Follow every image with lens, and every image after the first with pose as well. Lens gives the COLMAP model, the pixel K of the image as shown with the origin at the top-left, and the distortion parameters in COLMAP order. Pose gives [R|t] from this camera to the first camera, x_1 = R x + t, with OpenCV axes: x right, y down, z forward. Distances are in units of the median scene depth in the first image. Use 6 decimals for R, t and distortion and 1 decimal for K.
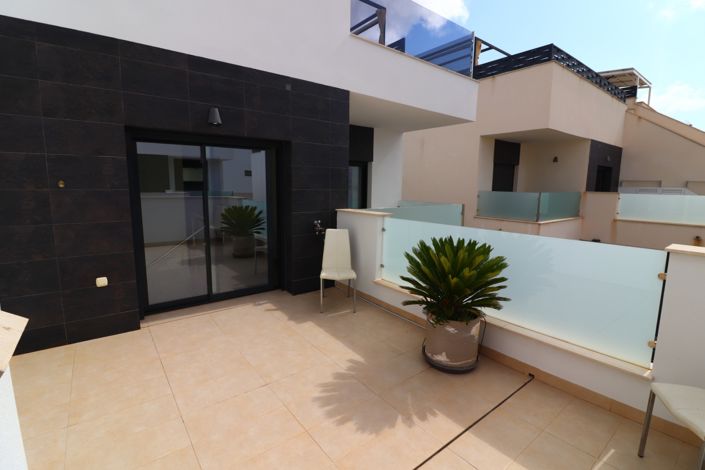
lens RADIAL K [[332.5, 0, 349.8], [0, 332.5, 230.0], [0, 0, 1]] dist [-0.001151, -0.013156]
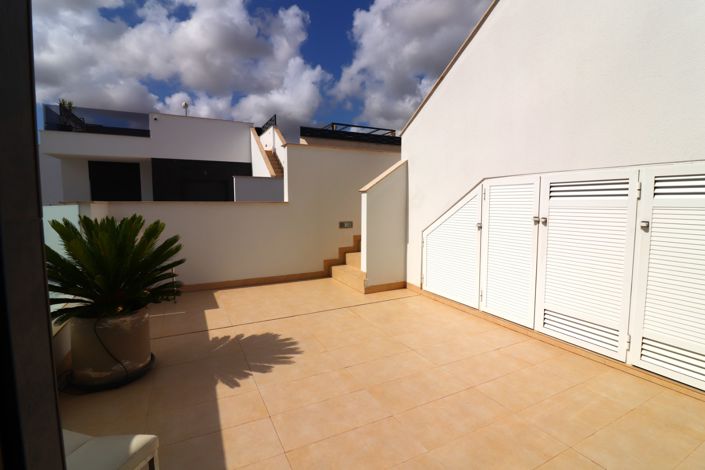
lens RADIAL K [[332.5, 0, 349.8], [0, 332.5, 230.0], [0, 0, 1]] dist [-0.001151, -0.013156]
pose [[-0.982866, -0.023207, 0.182853, -0.454292], [0.018247, 0.974918, 0.221816, -0.119830], [-0.183415, 0.221352, -0.957790, 1.927762]]
